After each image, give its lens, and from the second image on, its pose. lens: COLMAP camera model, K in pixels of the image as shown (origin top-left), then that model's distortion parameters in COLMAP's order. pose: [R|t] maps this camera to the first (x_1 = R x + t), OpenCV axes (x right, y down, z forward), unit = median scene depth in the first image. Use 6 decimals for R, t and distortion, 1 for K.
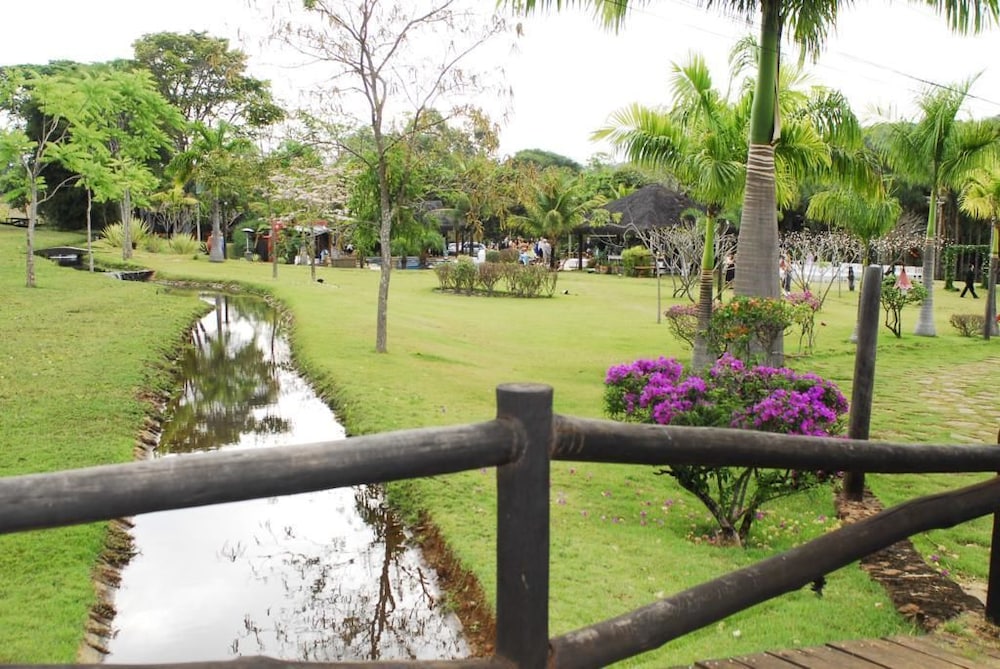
lens RADIAL K [[1071.1, 0, 500.0], [0, 1071.1, 334.5], [0, 0, 1]] dist [-0.073079, 0.035120]
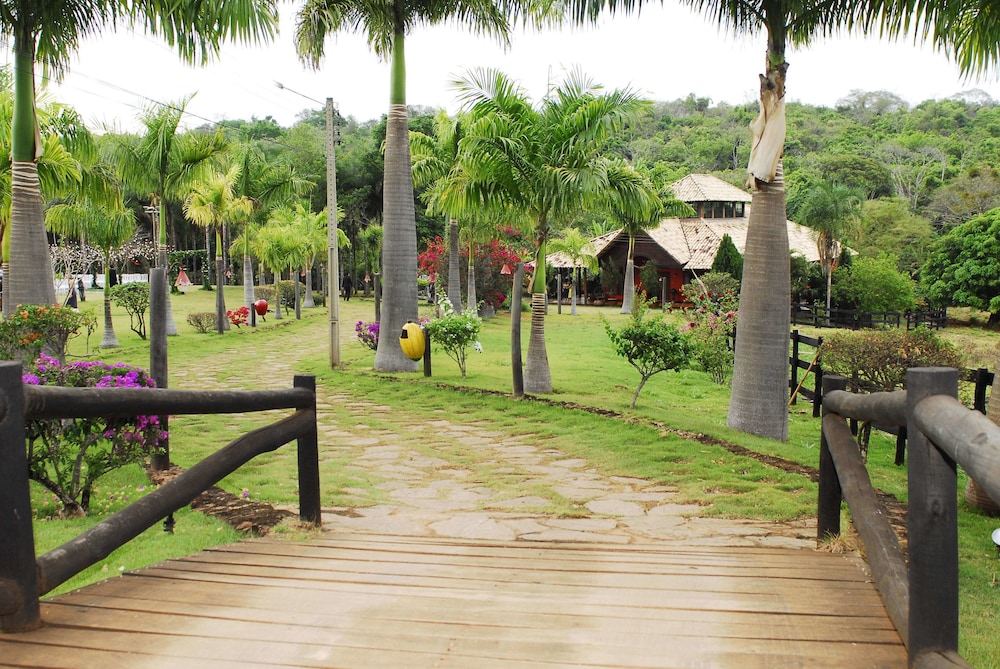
lens RADIAL K [[1071.1, 0, 500.0], [0, 1071.1, 334.5], [0, 0, 1]] dist [-0.073079, 0.035120]
pose [[0.758060, -0.093294, 0.645477, -0.088637], [0.099644, 0.994664, 0.026740, 0.010618], [-0.644527, 0.044047, 0.763311, -0.094270]]
